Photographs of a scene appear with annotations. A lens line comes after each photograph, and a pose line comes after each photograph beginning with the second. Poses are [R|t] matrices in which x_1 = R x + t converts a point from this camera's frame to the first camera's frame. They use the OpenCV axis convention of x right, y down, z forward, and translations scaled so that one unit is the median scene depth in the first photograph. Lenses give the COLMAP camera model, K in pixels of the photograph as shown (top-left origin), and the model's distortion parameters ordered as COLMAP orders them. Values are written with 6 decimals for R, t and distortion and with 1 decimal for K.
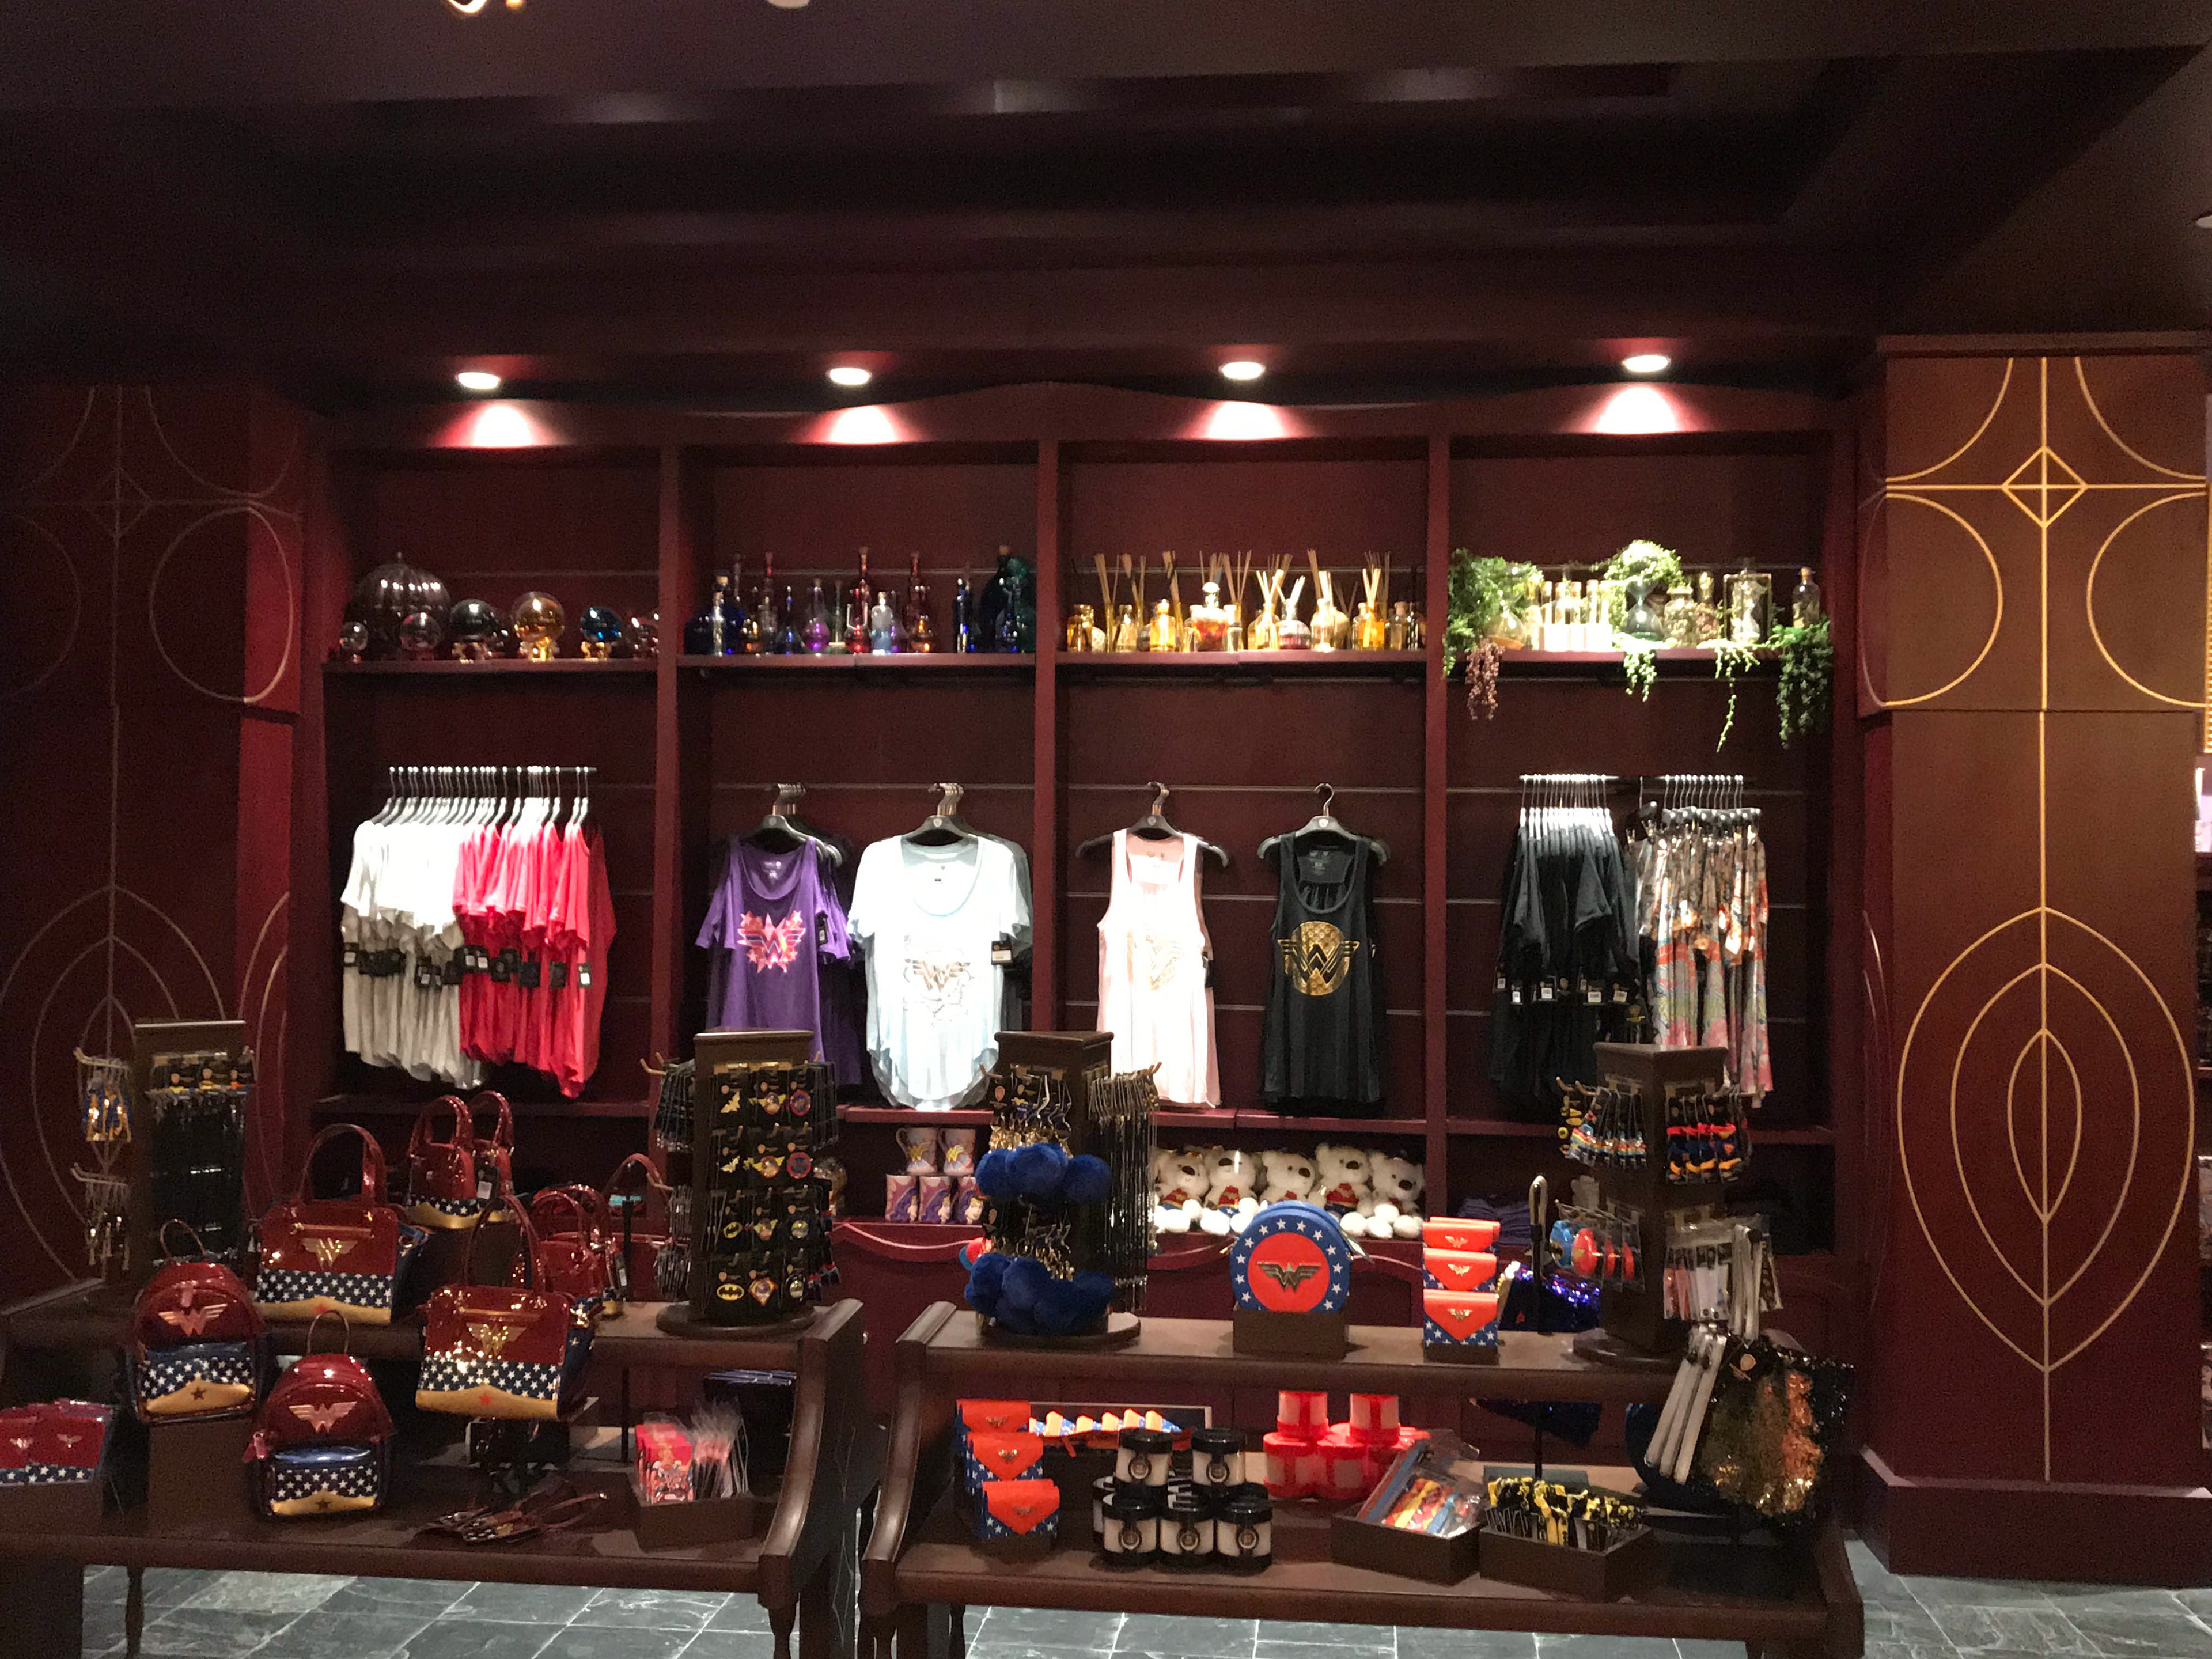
lens RADIAL K [[2230.8, 0, 1070.6], [0, 2230.8, 784.1], [0, 0, 1]] dist [0.175992, -0.585227]
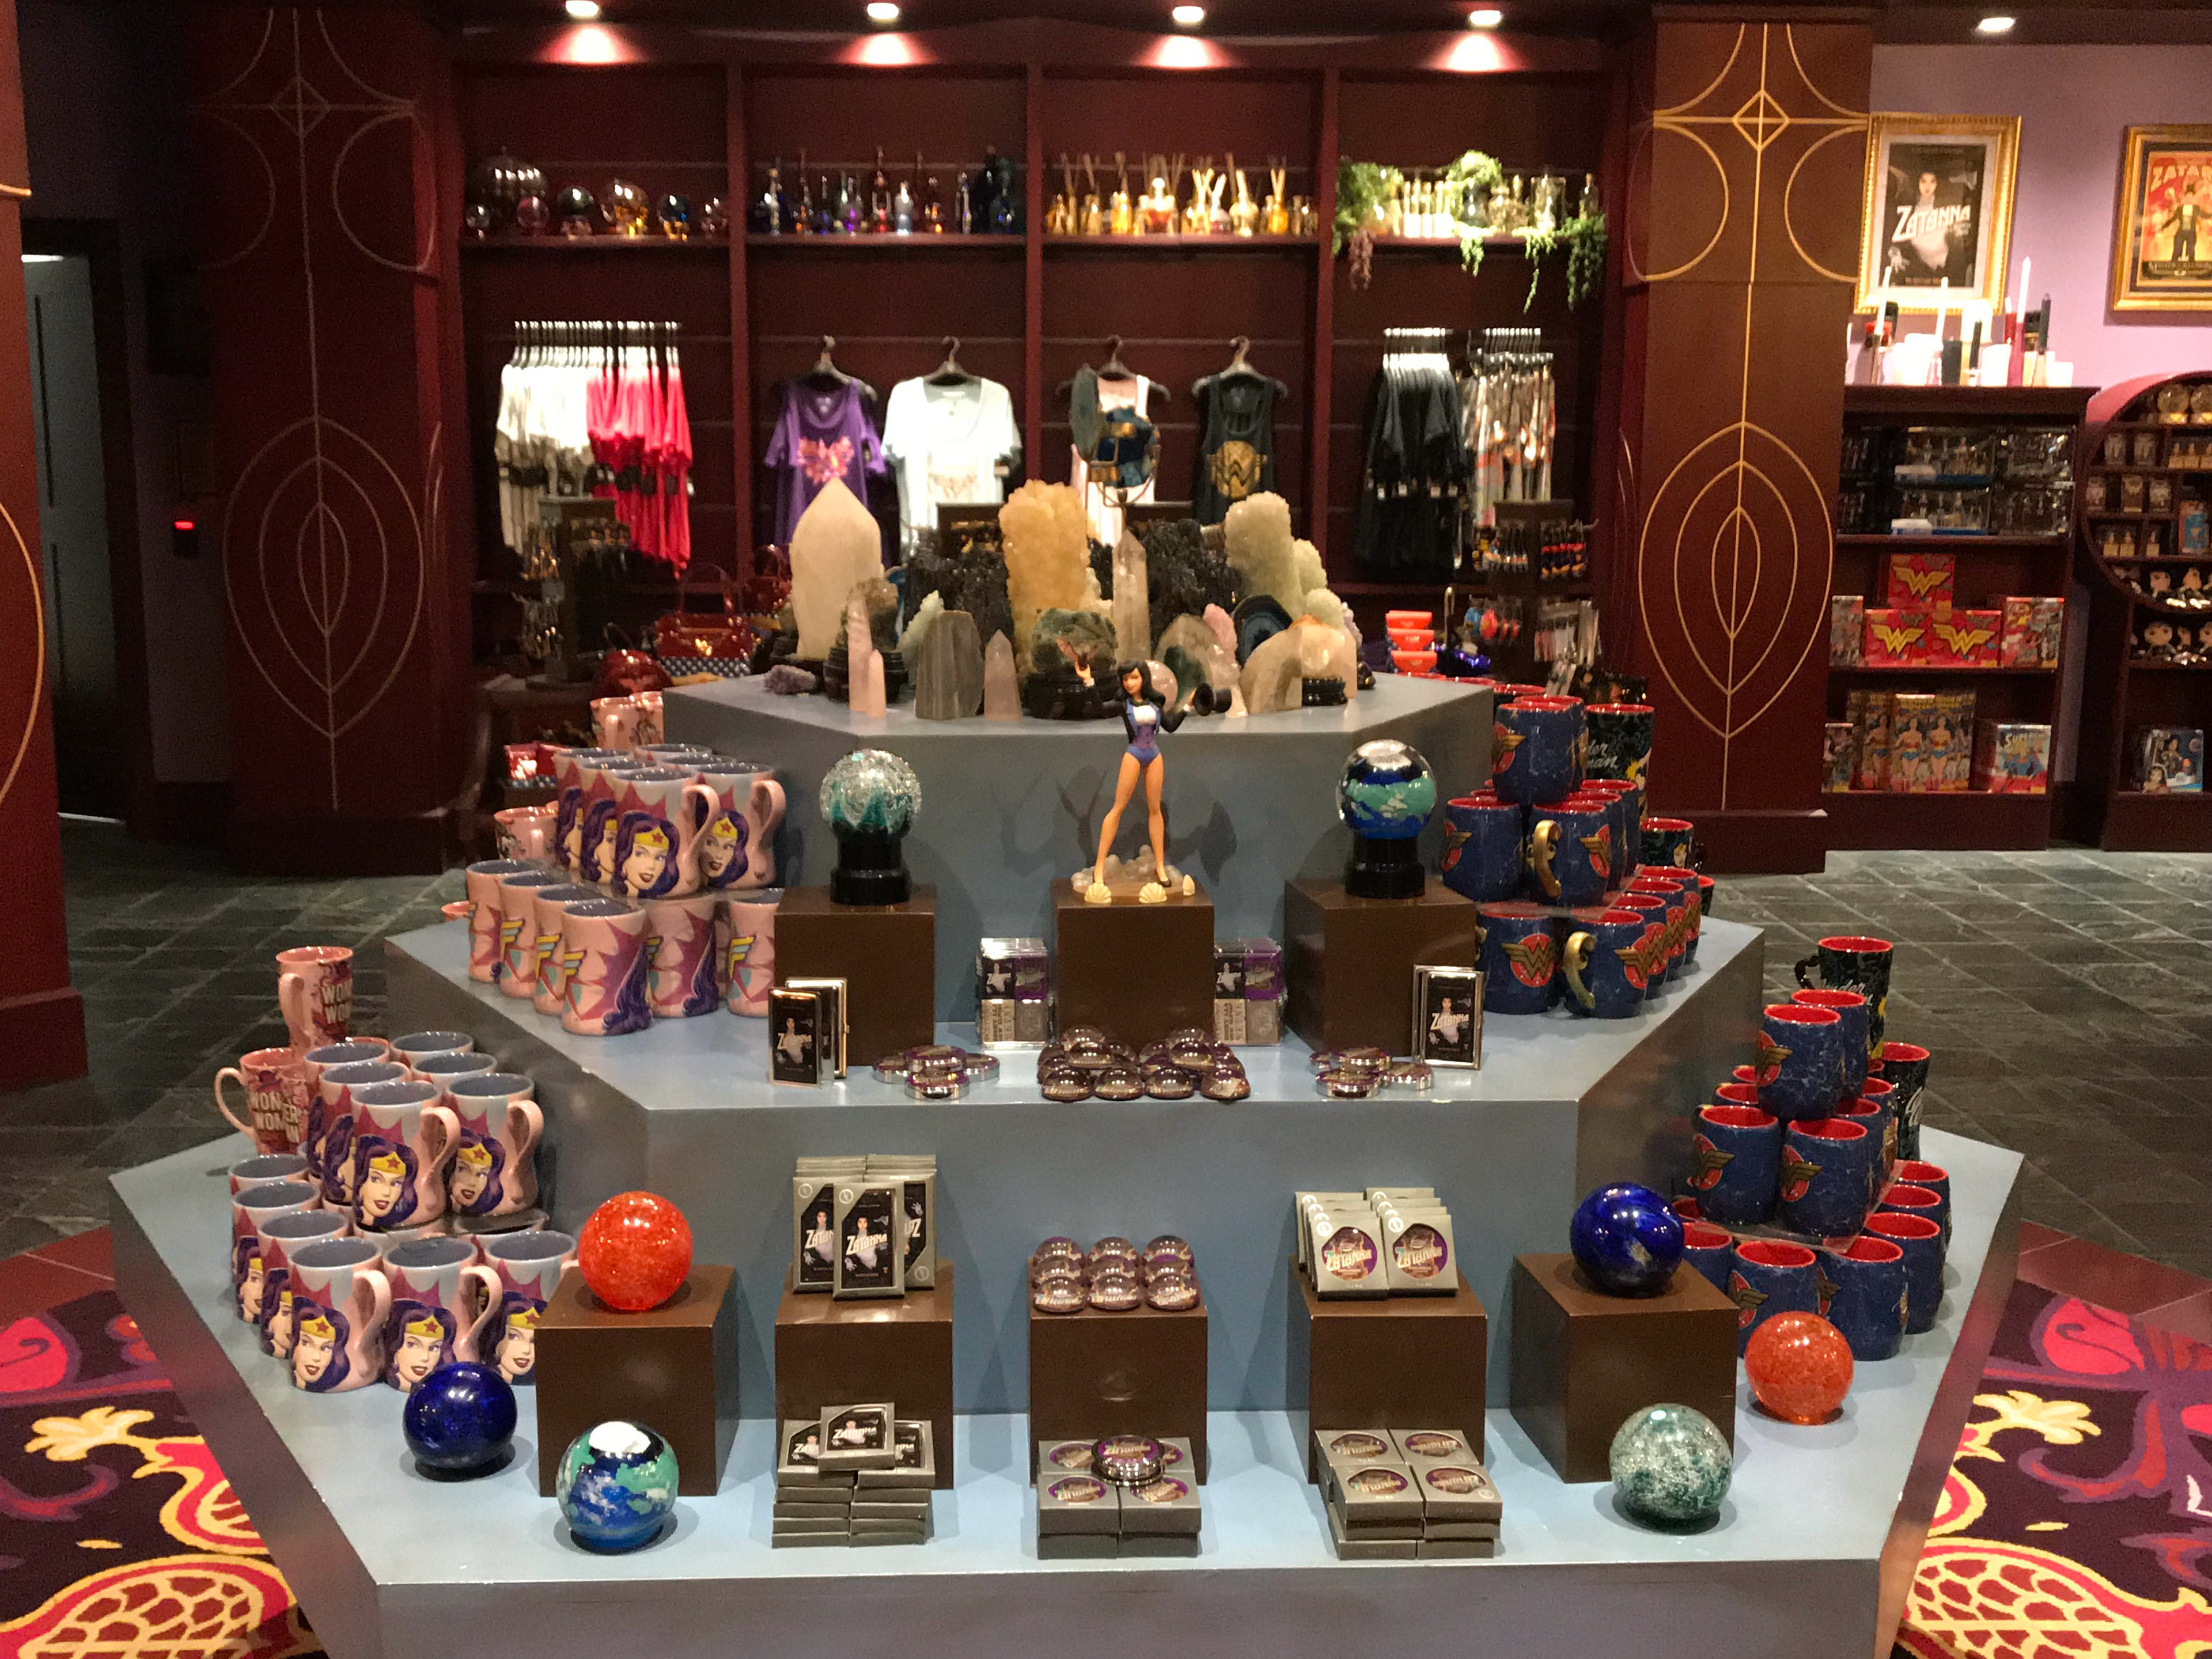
lens RADIAL K [[2274.7, 0, 1067.3], [0, 2274.7, 825.3], [0, 0, 1]] dist [0.012070, -0.013146]
pose [[0.989149, -0.031832, 0.143423, -0.197135], [0.000774, 0.977359, 0.211586, -0.002487], [-0.146911, -0.209179, 0.966779, -0.370001]]
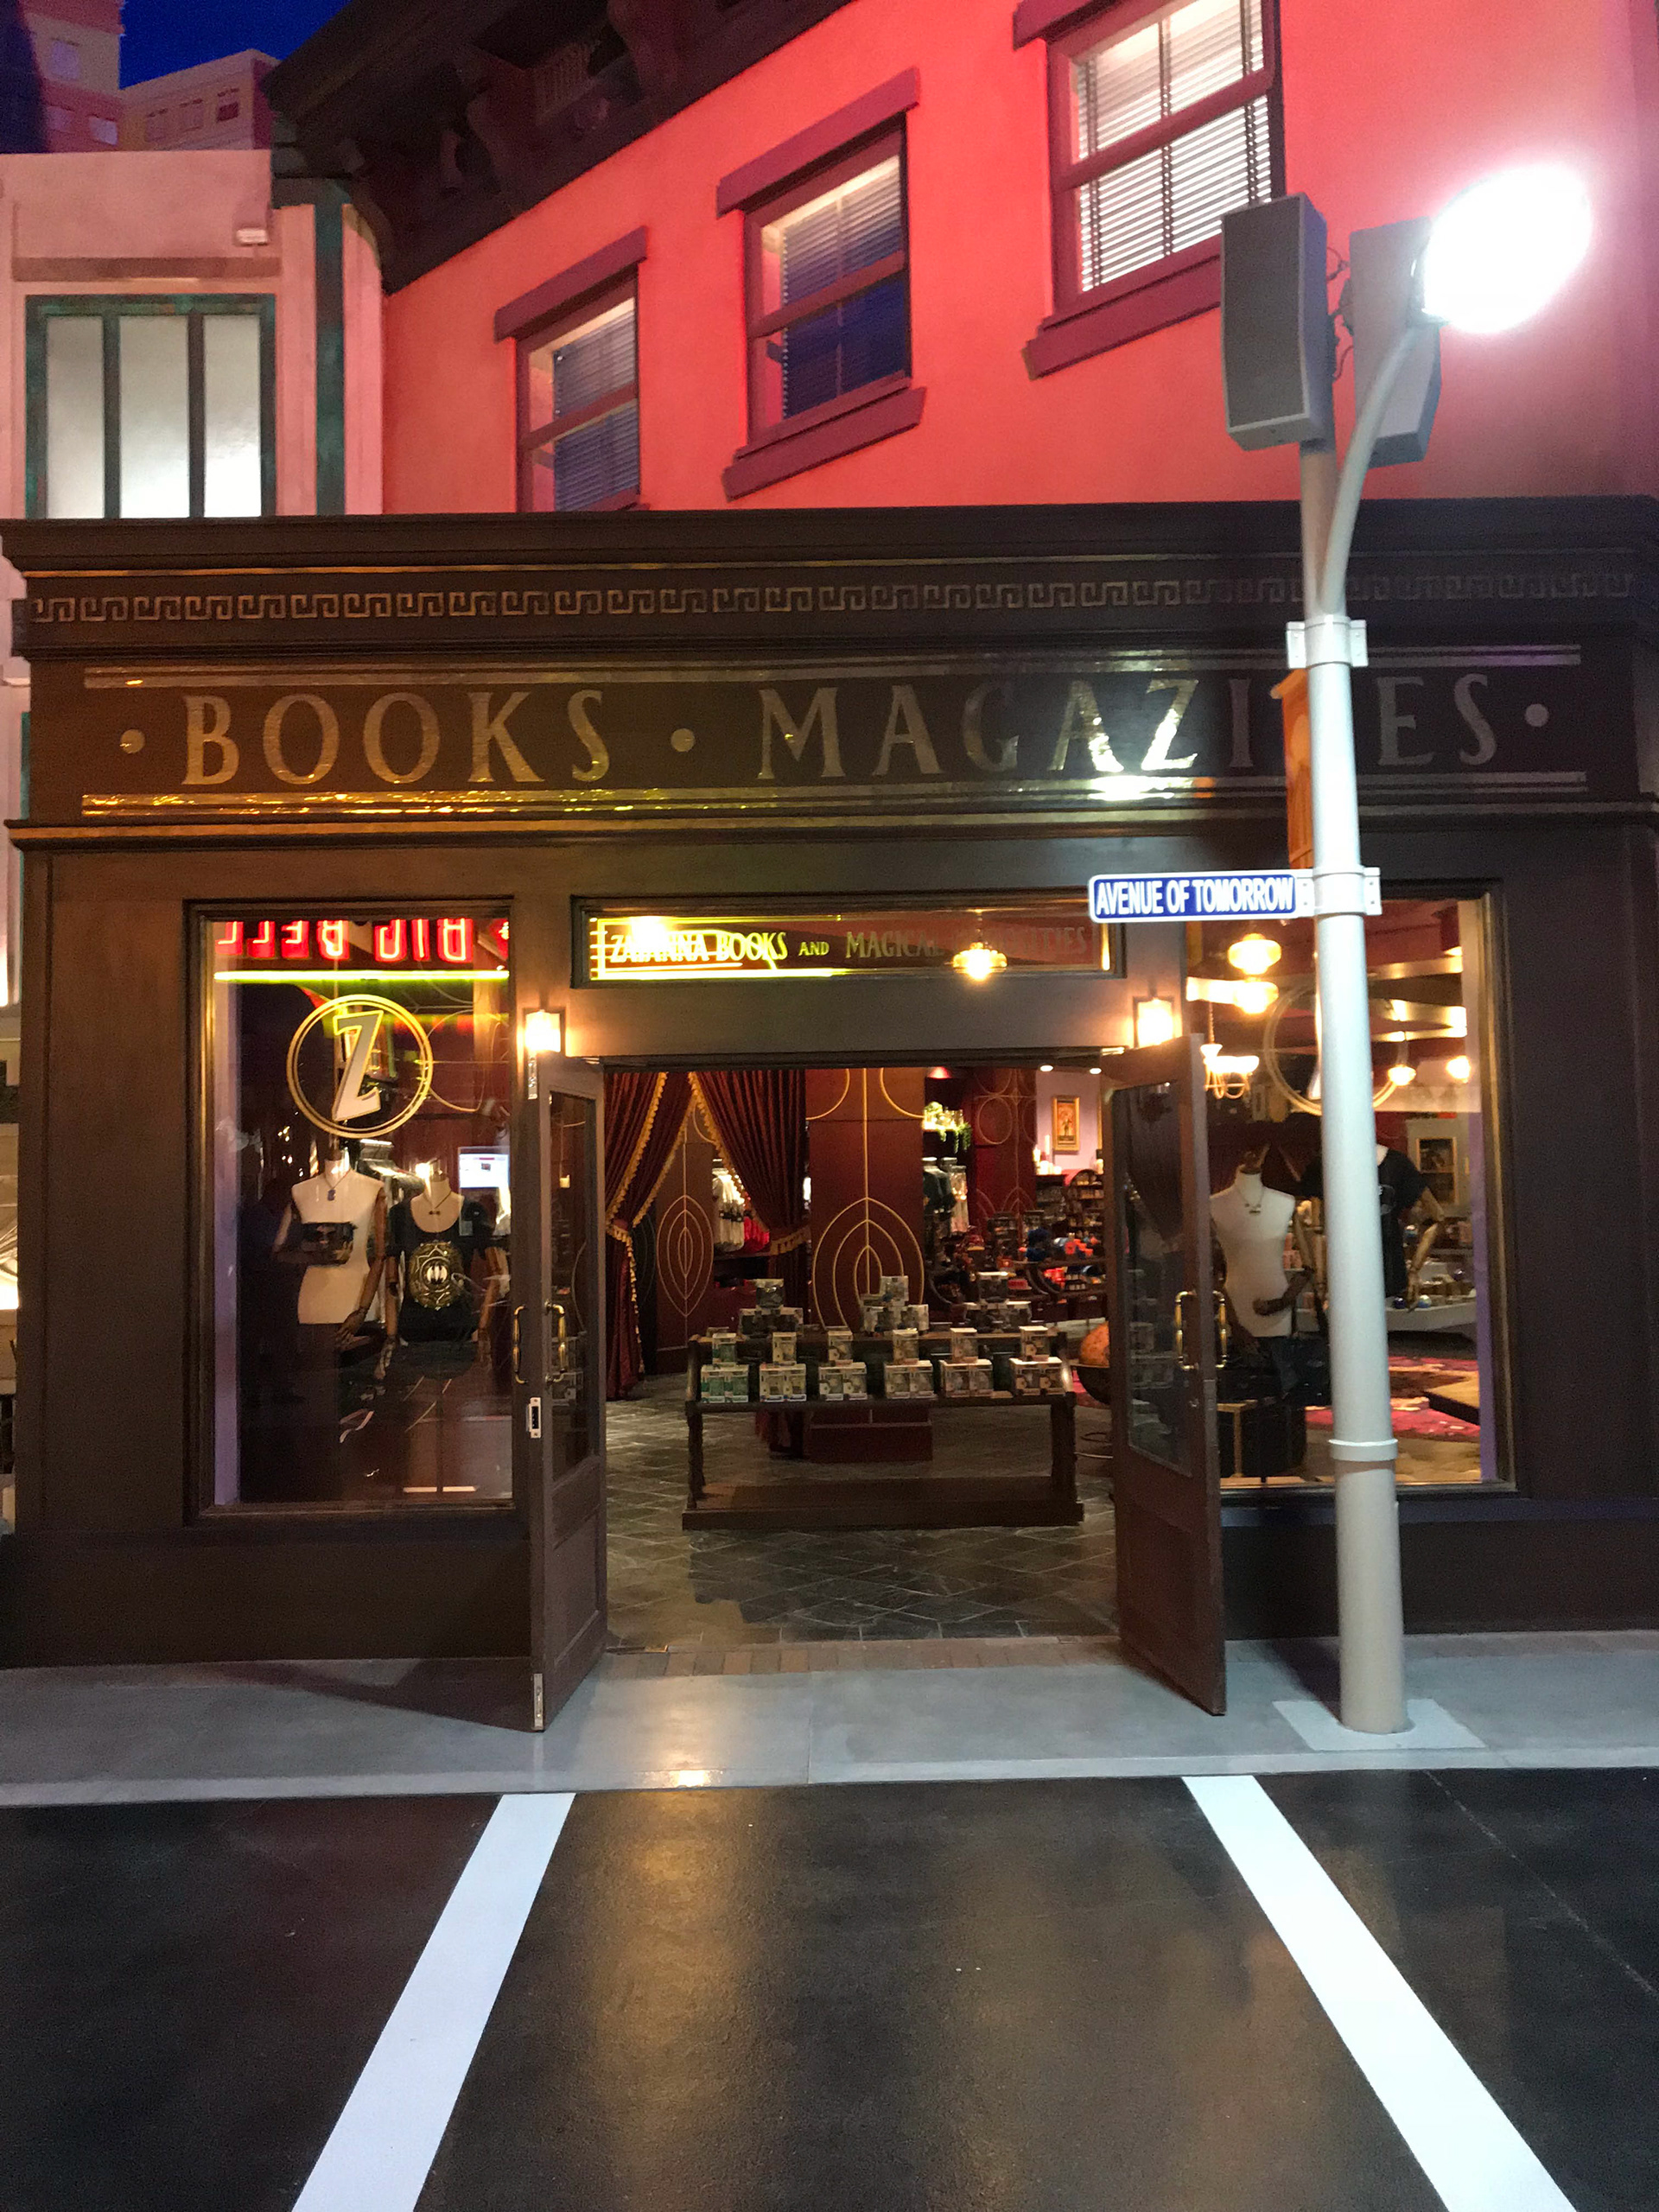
lens RADIAL K [[1824.9, 0, 833.6], [0, 1824.9, 1075.9], [0, 0, 1]] dist [0.062620, -0.122205]
pose [[0.609800, 0.025084, 0.792158, -2.542558], [-0.006776, 0.999628, -0.026437, -0.065637], [-0.792526, 0.010753, 0.609743, -0.911689]]
